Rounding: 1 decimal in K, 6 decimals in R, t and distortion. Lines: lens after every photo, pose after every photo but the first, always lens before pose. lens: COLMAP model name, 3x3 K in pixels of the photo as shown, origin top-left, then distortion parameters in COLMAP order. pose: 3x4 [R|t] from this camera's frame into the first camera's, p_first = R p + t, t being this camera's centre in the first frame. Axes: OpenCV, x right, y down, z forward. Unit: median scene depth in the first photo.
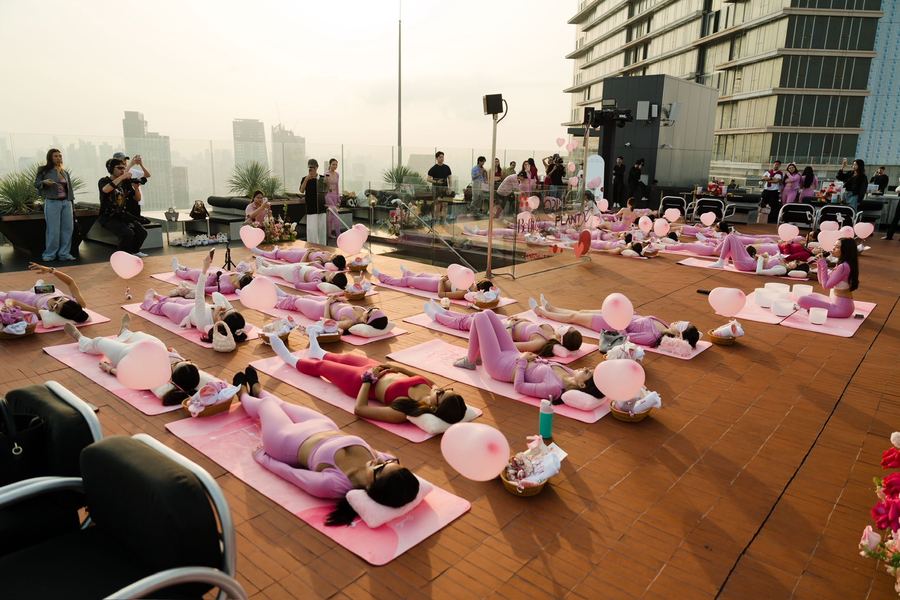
lens RADIAL K [[610.8, 0, 450.0], [0, 610.8, 300.0], [0, 0, 1]] dist [0.019377, 0.000651]
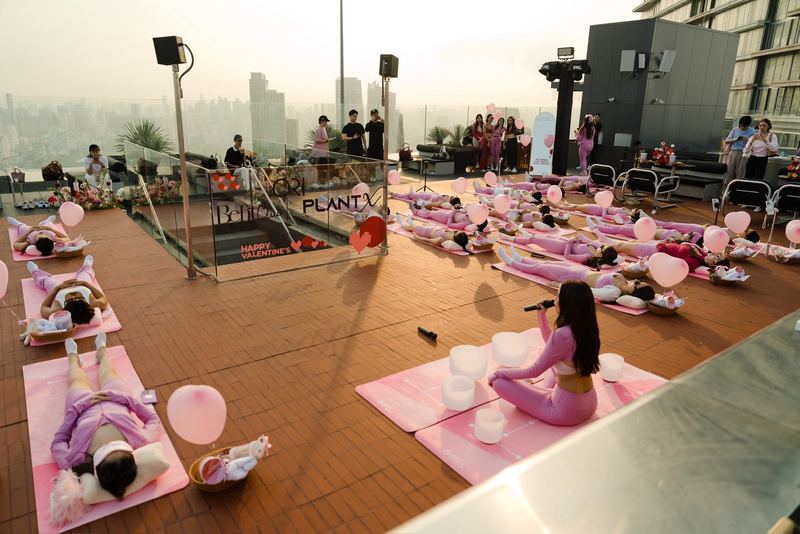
lens RADIAL K [[537.3, 0, 400.0], [0, 537.3, 267.0], [0, 0, 1]] dist [0.003791, 0.002353]
pose [[0.973622, 0.063636, -0.219113, 0.180412], [-0.051502, 0.996829, 0.060656, -0.041480], [0.222278, -0.047772, 0.973812, 0.152266]]
